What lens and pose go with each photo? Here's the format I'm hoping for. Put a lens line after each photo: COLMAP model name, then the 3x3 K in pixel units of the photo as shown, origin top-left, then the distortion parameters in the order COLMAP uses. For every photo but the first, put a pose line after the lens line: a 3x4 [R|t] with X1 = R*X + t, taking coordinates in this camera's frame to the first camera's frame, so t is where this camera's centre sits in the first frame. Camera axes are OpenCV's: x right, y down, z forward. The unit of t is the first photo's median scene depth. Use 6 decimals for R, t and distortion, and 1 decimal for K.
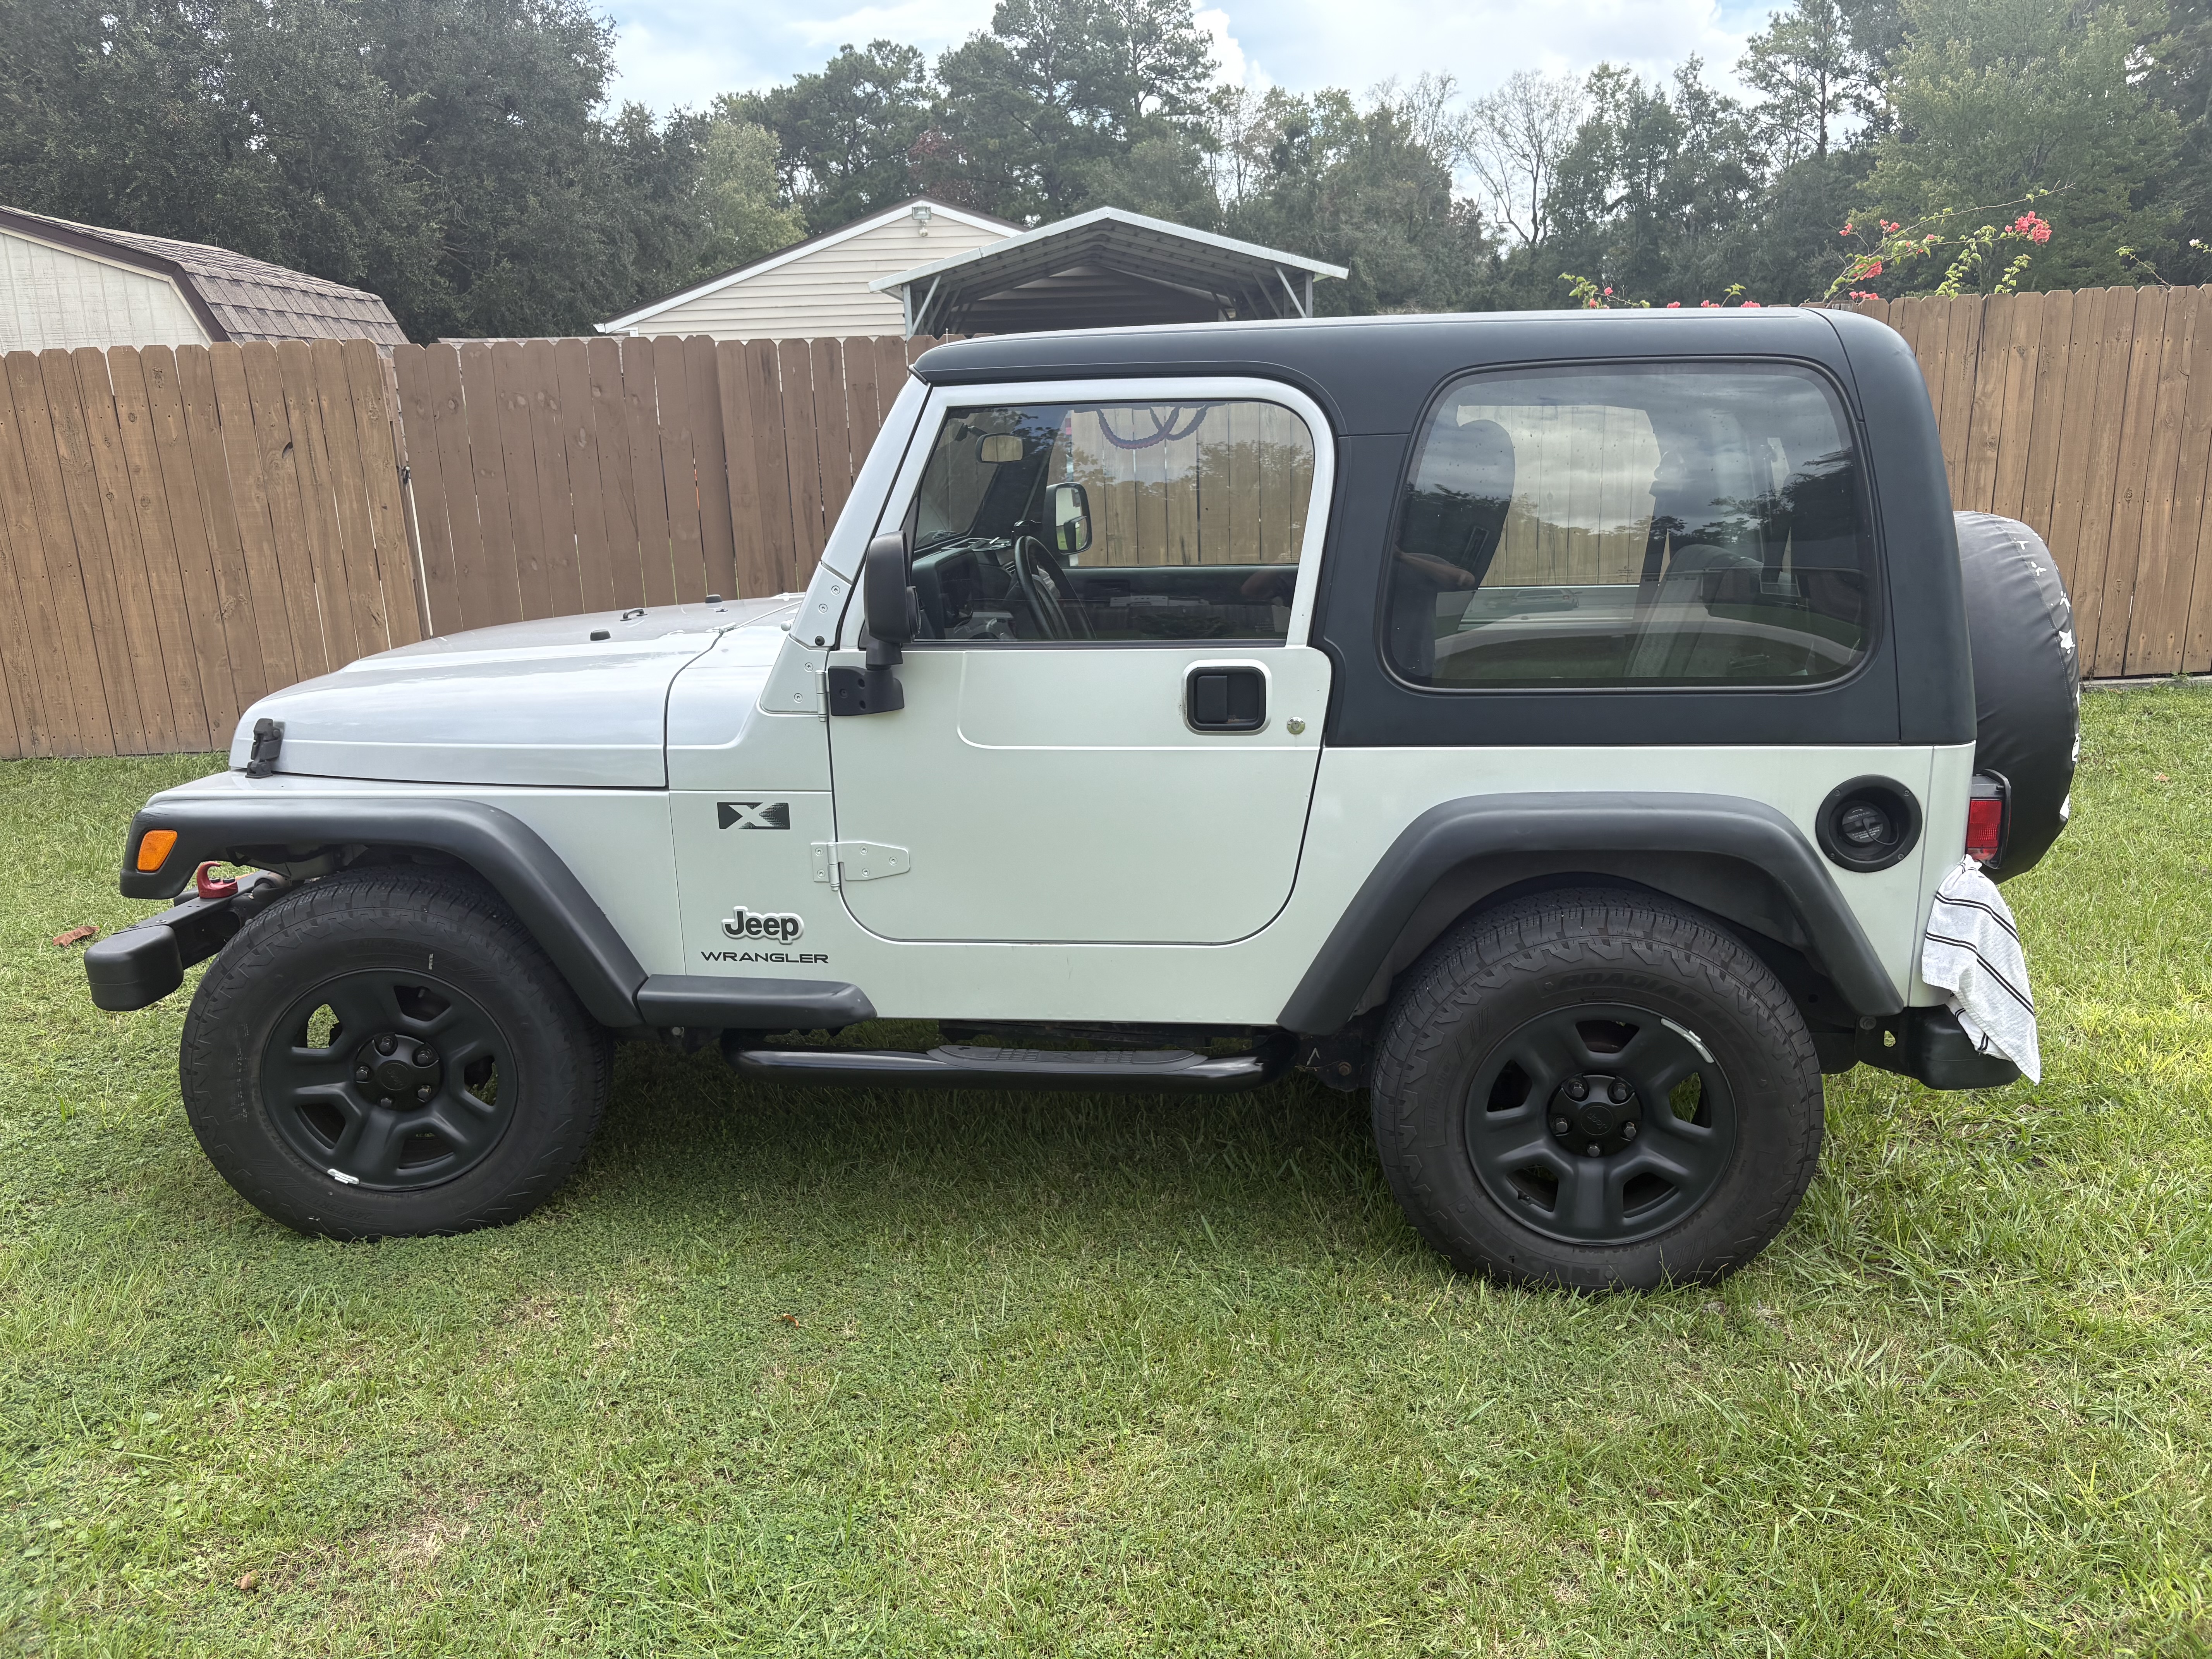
lens RADIAL K [[1692.6, 0, 1106.0], [0, 1692.6, 829.5], [0, 0, 1]] dist [0.021097, -0.008674]
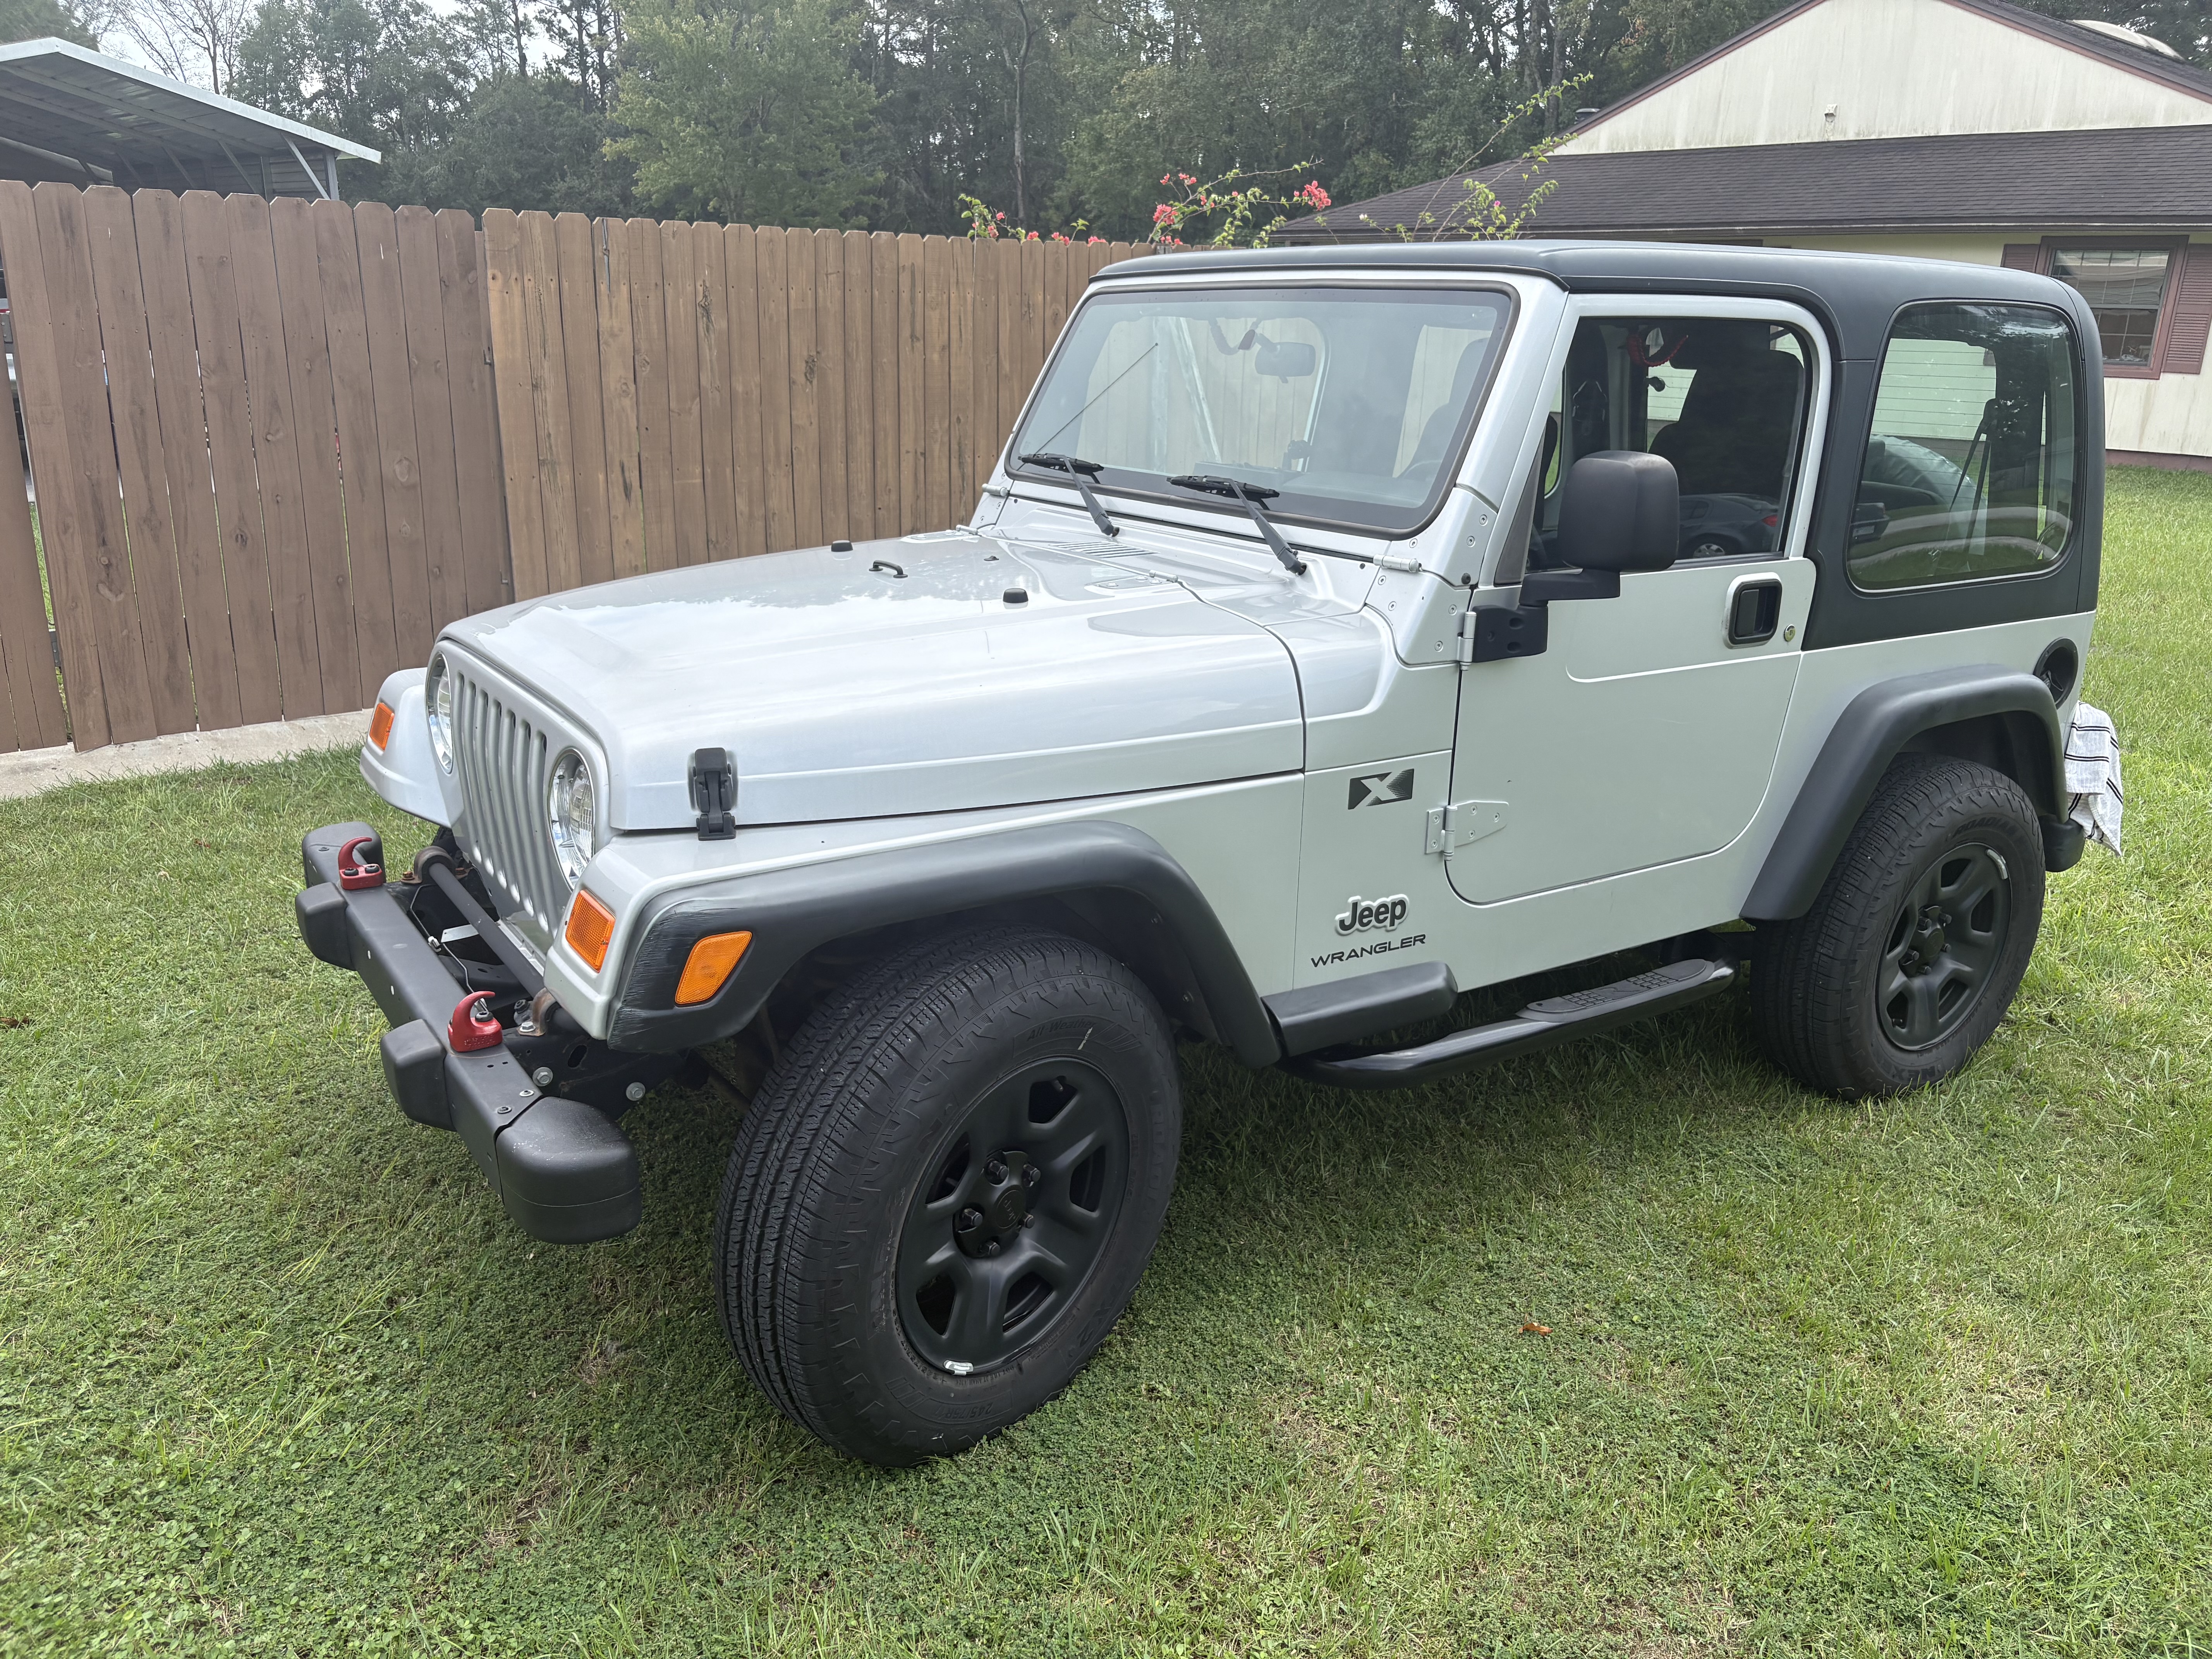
lens RADIAL K [[1692.6, 0, 1106.0], [0, 1692.6, 829.5], [0, 0, 1]] dist [0.021097, -0.008674]
pose [[0.763095, -0.146755, 0.629403, -0.841382], [0.118914, 0.989133, 0.086459, -0.076869], [-0.635252, 0.008868, 0.772254, 0.416298]]
